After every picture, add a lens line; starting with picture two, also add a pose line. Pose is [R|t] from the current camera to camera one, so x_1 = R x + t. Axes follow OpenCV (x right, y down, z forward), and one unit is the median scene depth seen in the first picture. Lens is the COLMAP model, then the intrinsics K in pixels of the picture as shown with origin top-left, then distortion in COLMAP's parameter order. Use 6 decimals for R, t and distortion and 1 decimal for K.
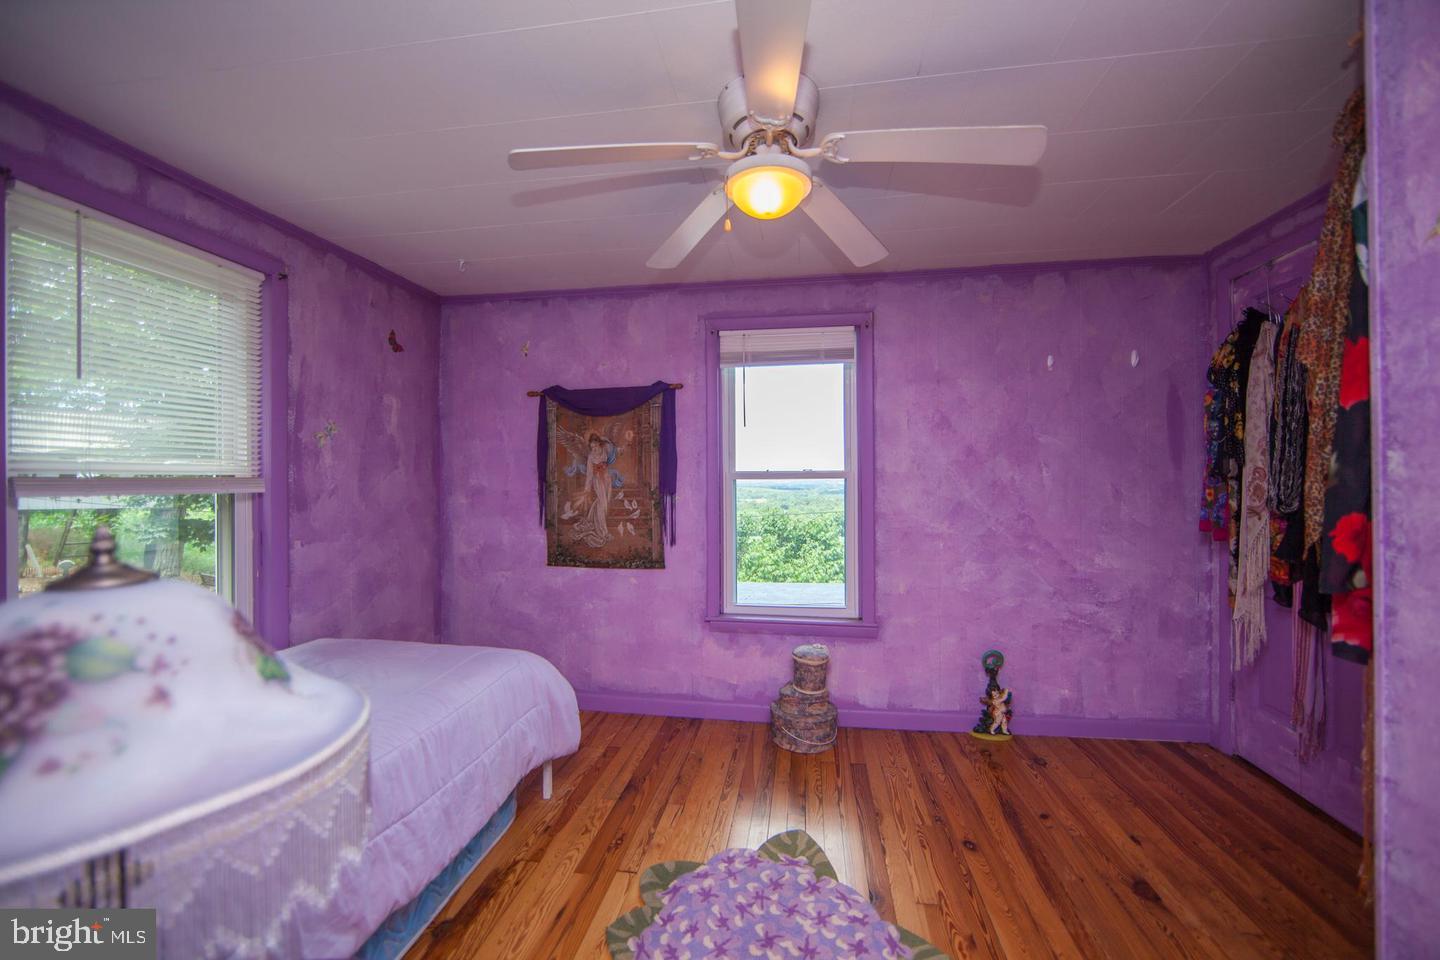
lens RADIAL K [[578.3, 0, 719.6], [0, 578.3, 485.0], [0, 0, 1]] dist [-0.000741, 0.001622]
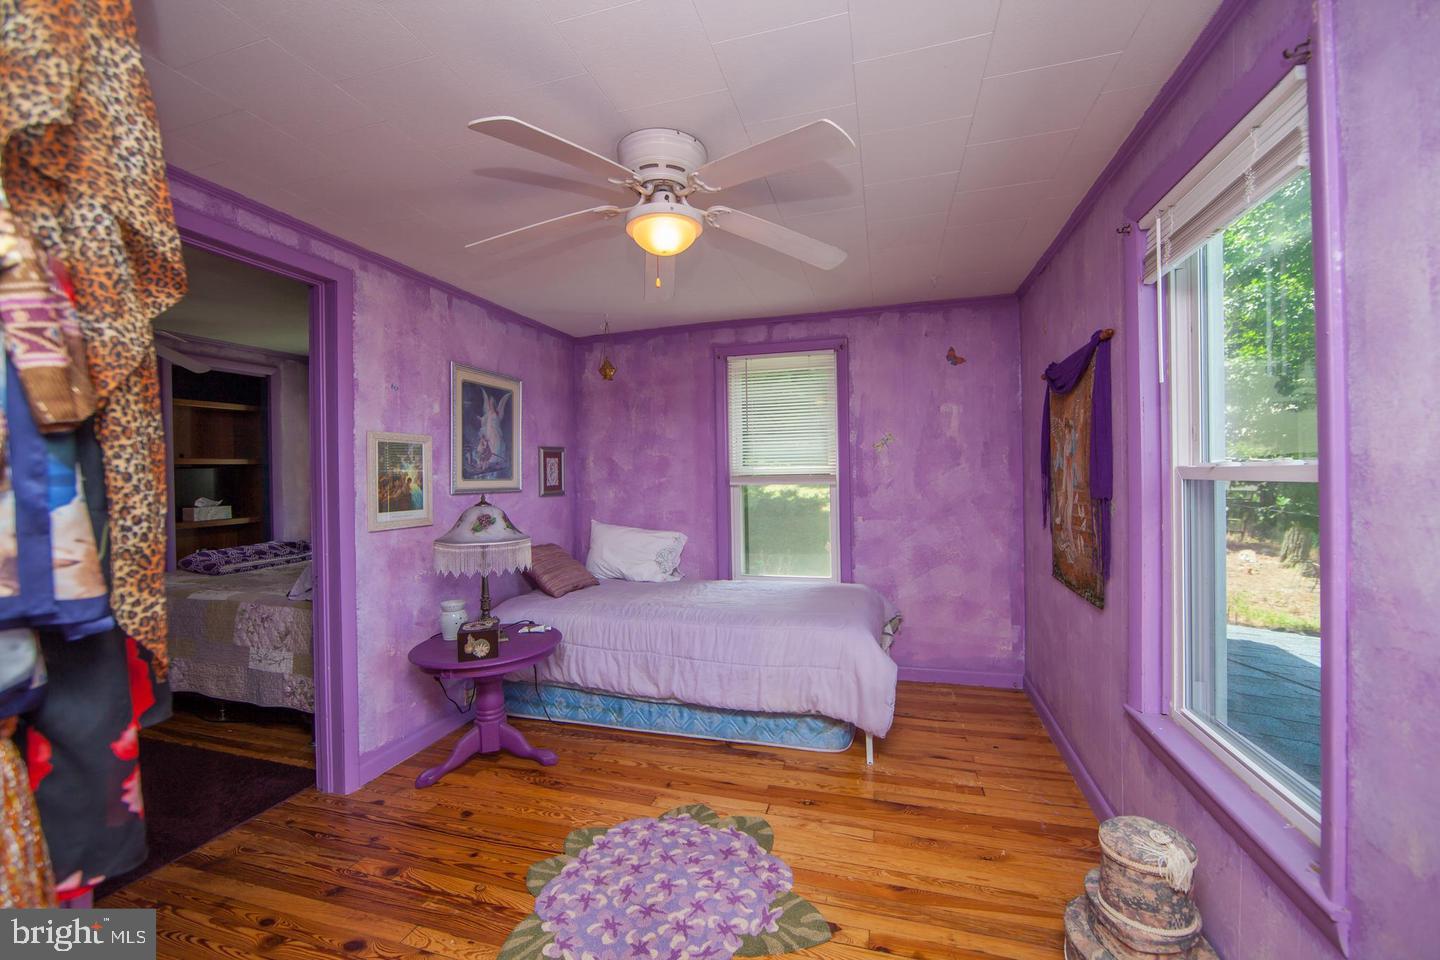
lens RADIAL K [[578.3, 0, 731.2], [0, 578.3, 471.3], [0, 0, 1]] dist [-0.000741, 0.001622]
pose [[-0.099726, 0.003330, -0.995009, 0.800122], [0.008447, 0.999961, 0.002500, -0.028358], [0.994979, -0.008155, -0.099750, 0.819919]]
